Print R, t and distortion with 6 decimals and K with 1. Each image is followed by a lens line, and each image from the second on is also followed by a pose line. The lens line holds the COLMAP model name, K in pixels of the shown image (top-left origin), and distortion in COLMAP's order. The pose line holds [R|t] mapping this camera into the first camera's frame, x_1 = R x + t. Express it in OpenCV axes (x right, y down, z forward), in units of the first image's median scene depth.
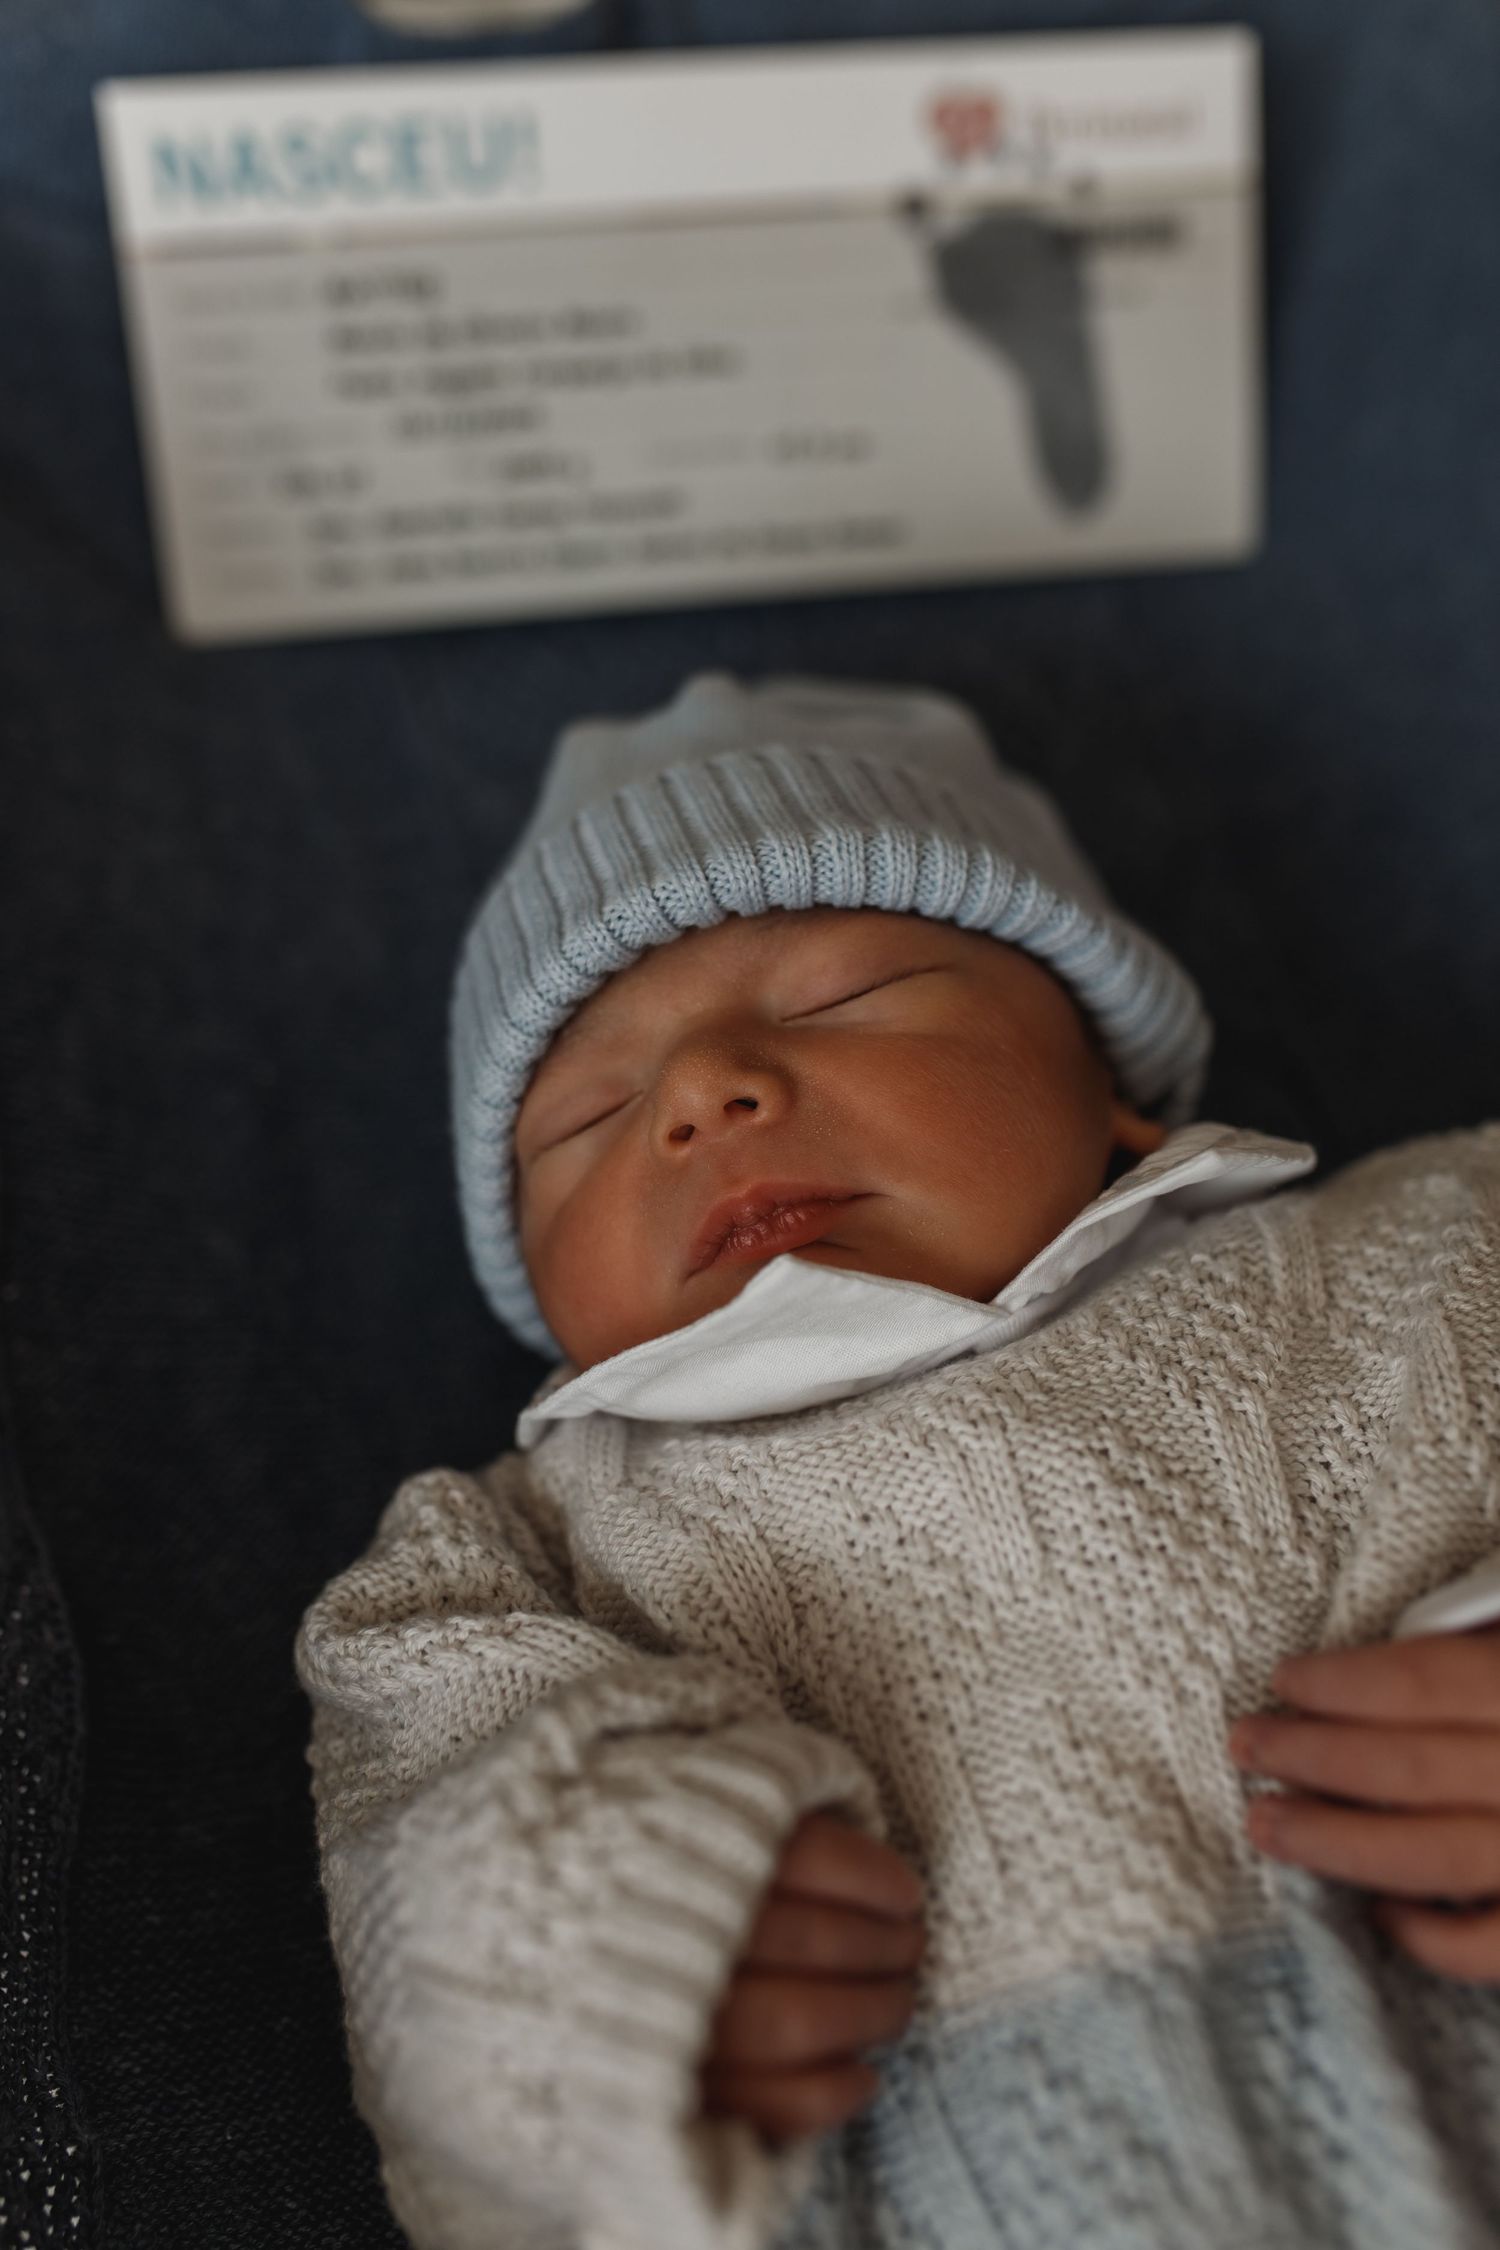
lens RADIAL K [[2234.7, 0, 750.0], [0, 2234.7, 1125.0], [0, 0, 1]] dist [-0.061855, 0.120774]
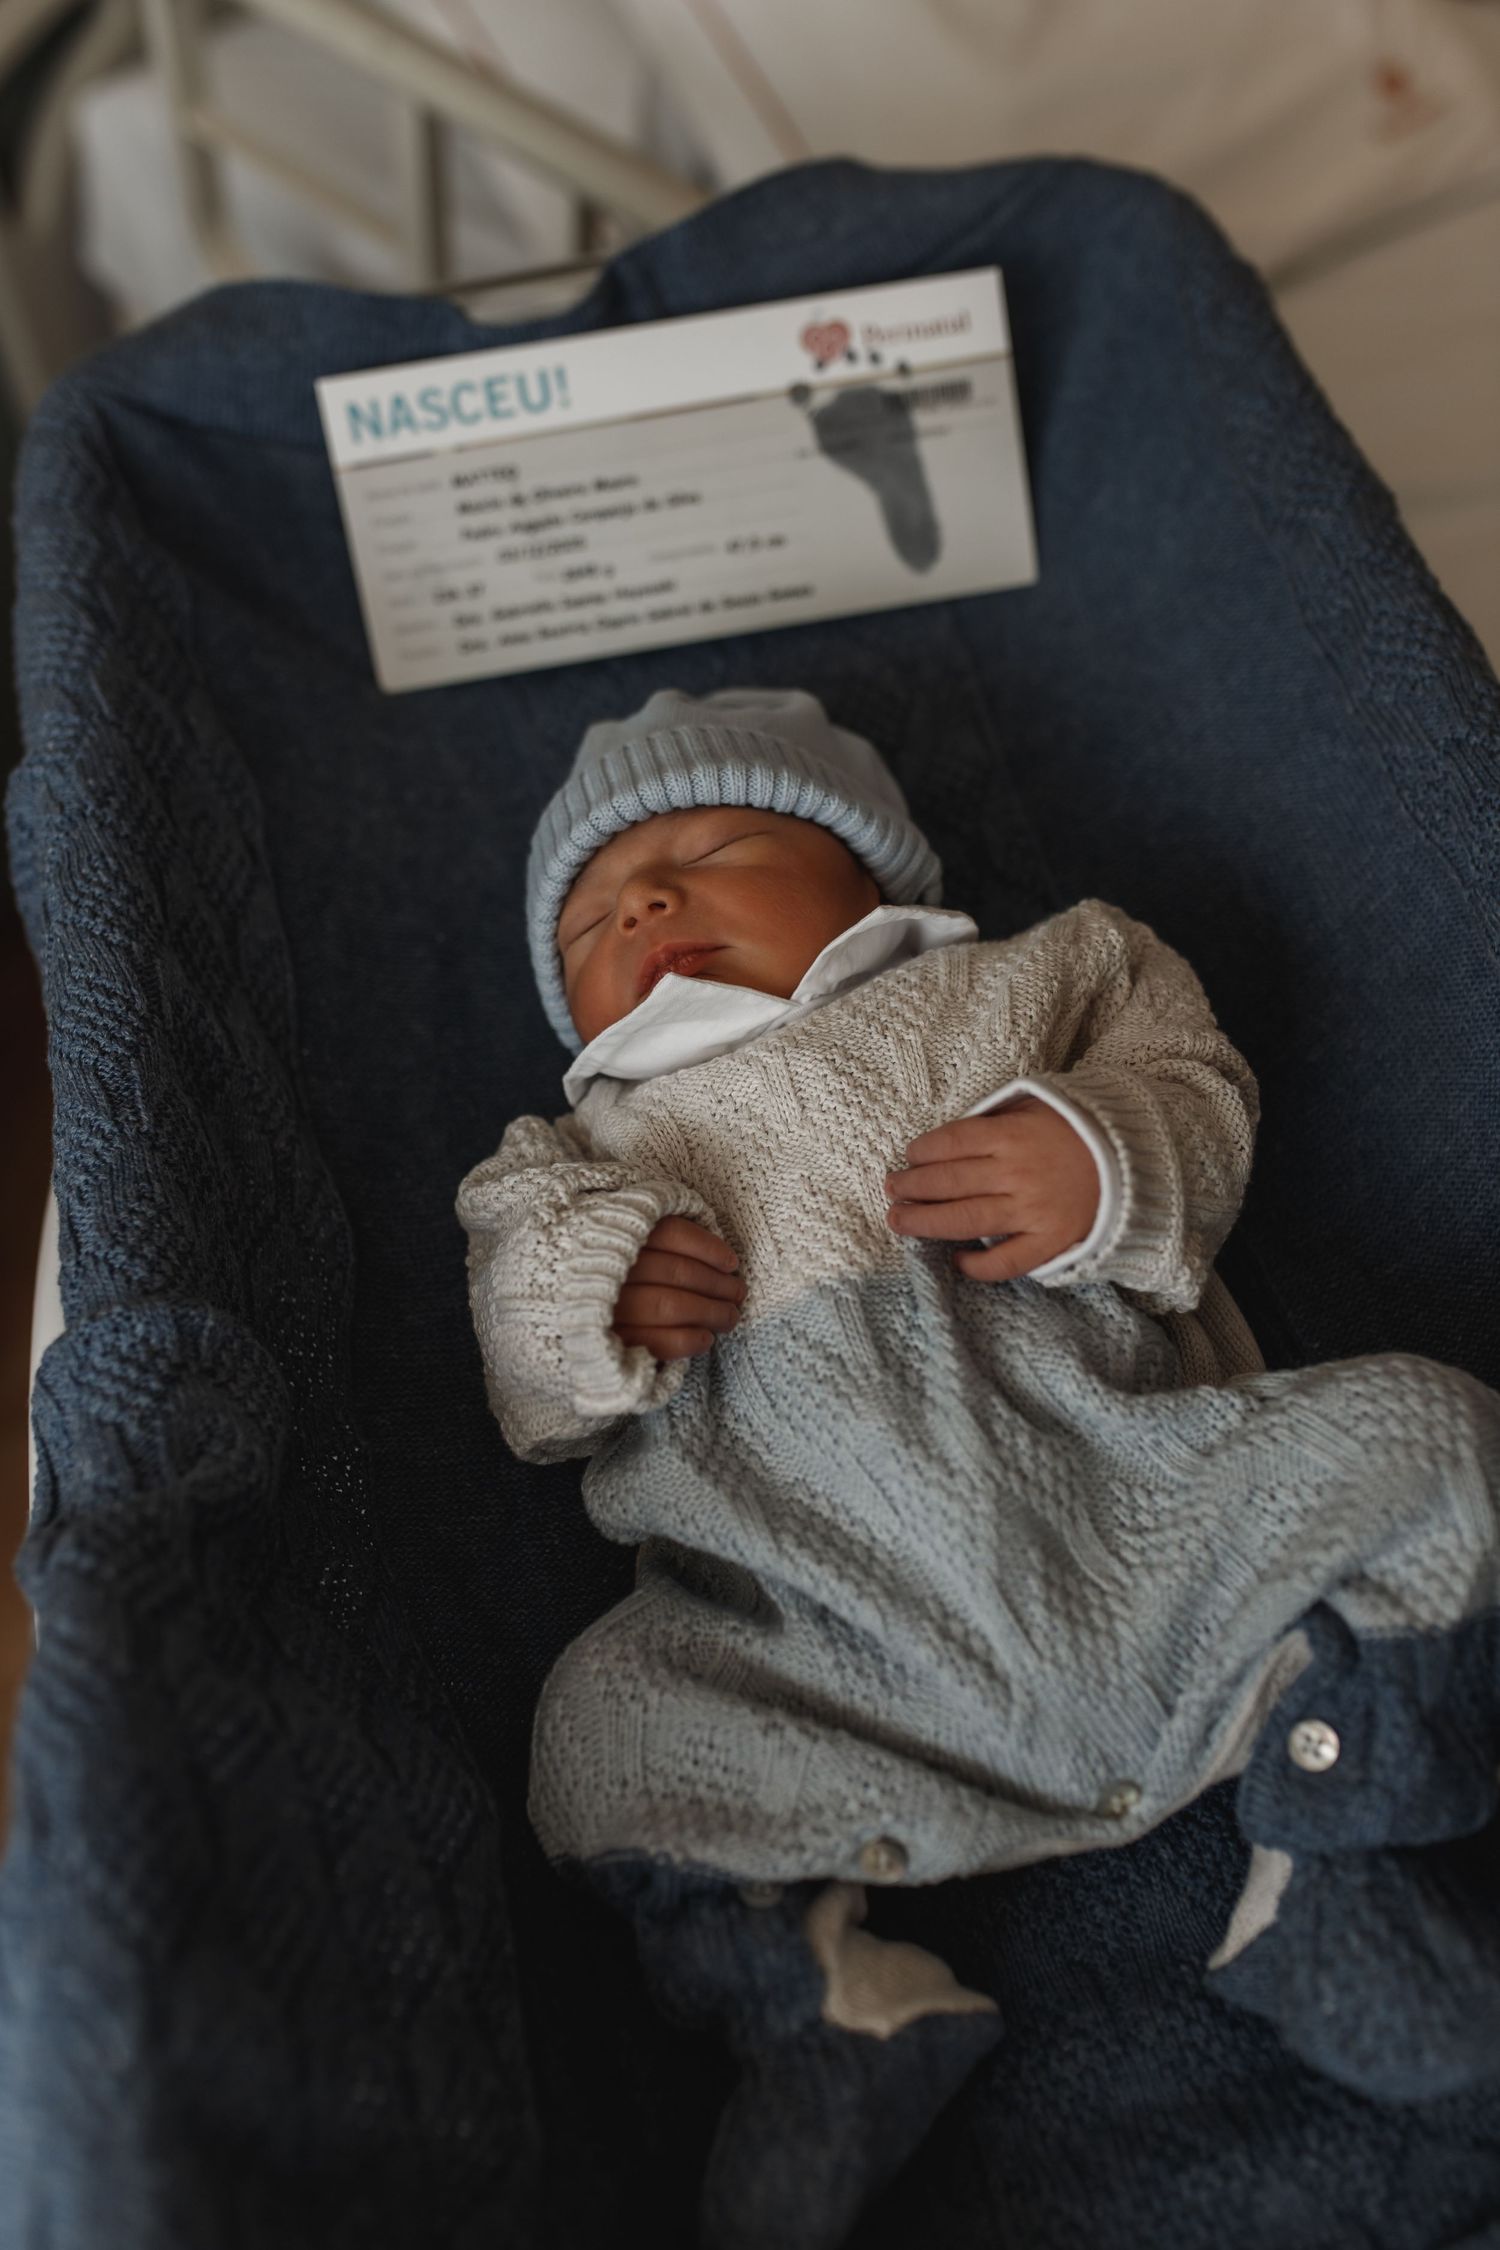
lens RADIAL K [[2437.6, 0, 801.8], [0, 2437.6, 1126.5], [0, 0, 1]] dist [-0.295501, 2.472487]
pose [[0.991531, -0.056542, -0.116918, 0.355752], [0.055171, 0.998365, -0.014929, 0.220119], [0.117571, 0.008352, 0.993029, -1.097271]]
